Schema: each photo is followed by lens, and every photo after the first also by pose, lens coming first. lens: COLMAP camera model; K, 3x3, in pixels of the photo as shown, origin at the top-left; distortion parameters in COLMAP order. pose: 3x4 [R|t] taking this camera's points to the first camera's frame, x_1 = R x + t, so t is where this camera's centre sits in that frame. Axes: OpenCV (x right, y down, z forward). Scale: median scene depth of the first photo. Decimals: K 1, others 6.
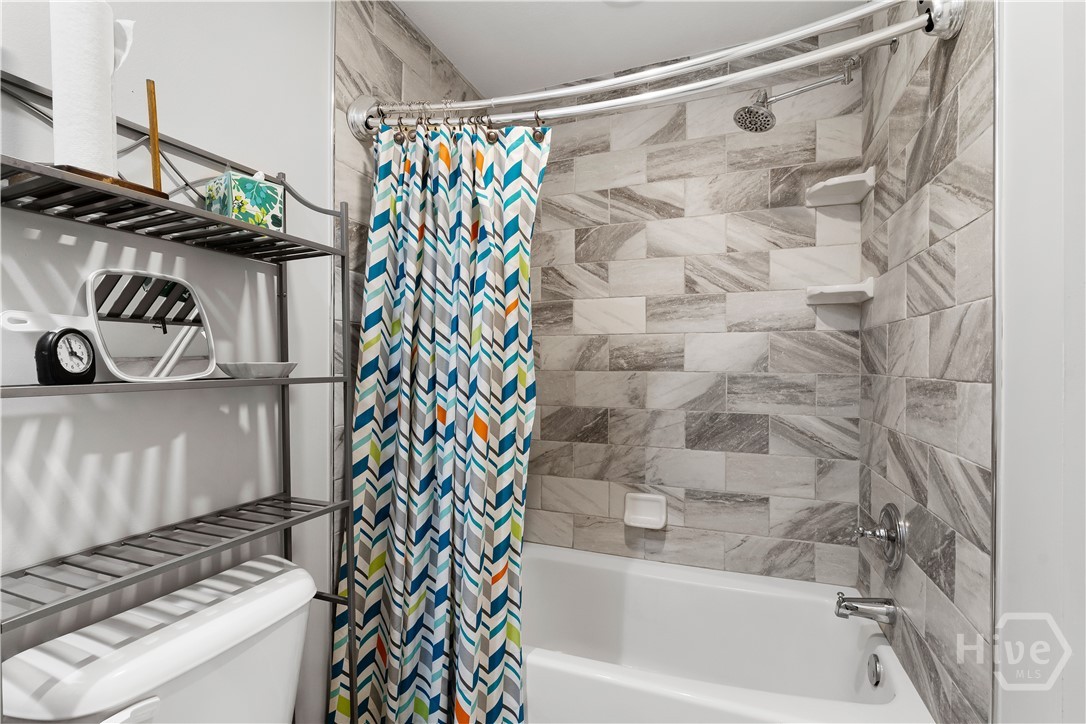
lens RADIAL K [[489.0, 0, 535.1], [0, 489.0, 360.1], [0, 0, 1]] dist [-0.000079, 0.000125]
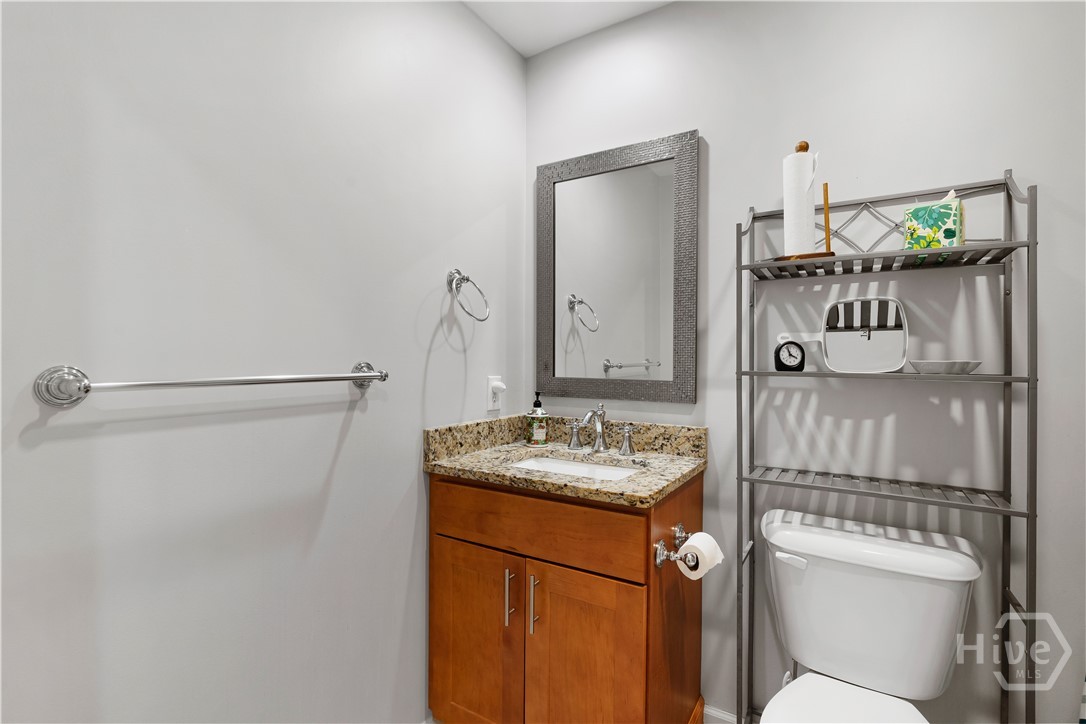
lens RADIAL K [[492.2, 0, 539.2], [0, 492.2, 356.5], [0, 0, 1]] dist [-0.003607, -0.000246]
pose [[-0.168027, -0.002201, -0.985780, 0.782943], [-0.001389, 0.999997, -0.001996, -0.001839], [0.985781, 0.001034, -0.168030, 0.288876]]
